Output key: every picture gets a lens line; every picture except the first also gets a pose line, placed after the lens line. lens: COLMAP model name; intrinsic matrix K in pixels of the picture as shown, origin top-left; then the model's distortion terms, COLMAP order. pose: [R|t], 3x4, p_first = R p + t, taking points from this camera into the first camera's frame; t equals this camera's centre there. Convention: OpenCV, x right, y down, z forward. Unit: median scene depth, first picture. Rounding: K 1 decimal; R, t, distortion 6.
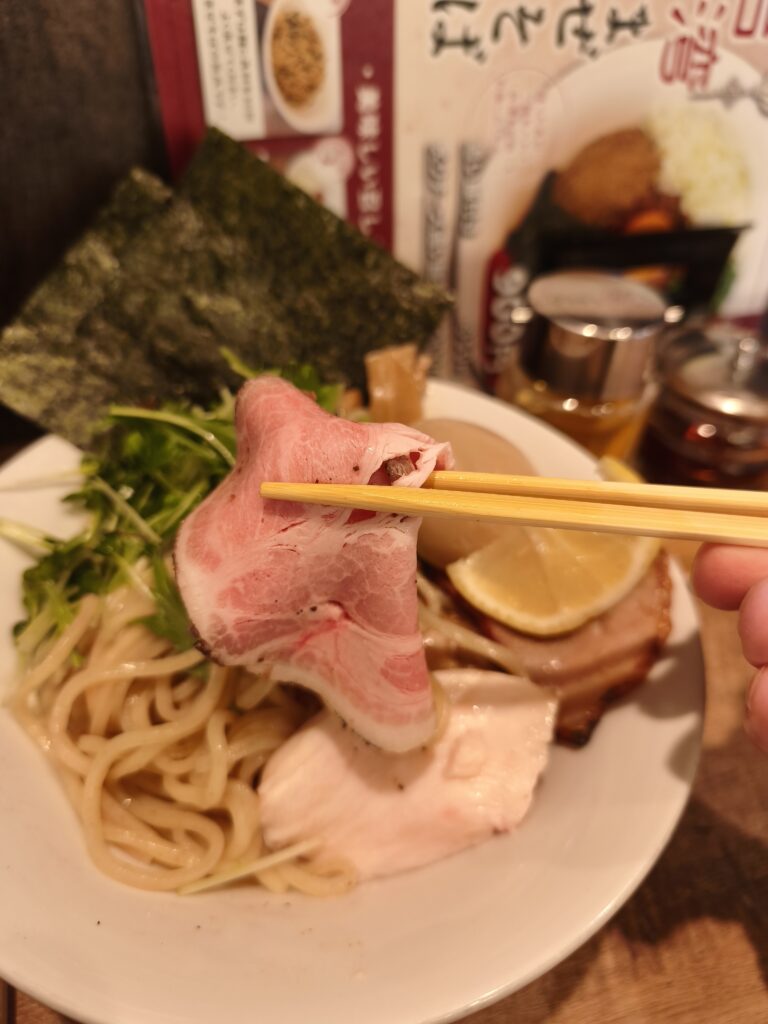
lens RADIAL K [[748.4, 0, 369.0], [0, 748.4, 510.0], [0, 0, 1]] dist [-0.040740, 0.006707]
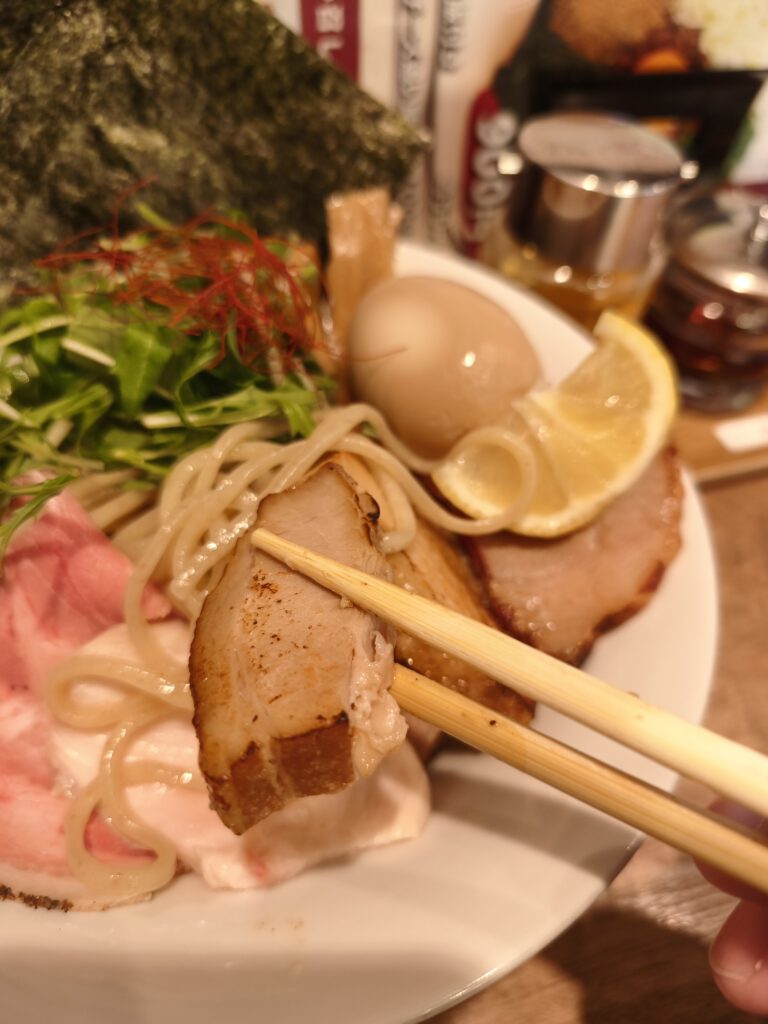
lens RADIAL K [[748.4, 0, 369.0], [0, 748.4, 510.0], [0, 0, 1]] dist [-0.040740, 0.006707]
pose [[0.999372, 0.005035, 0.035084, 0.021153], [-0.010072, 0.989397, 0.144884, 0.002804], [-0.033983, -0.145146, 0.988827, 0.137067]]
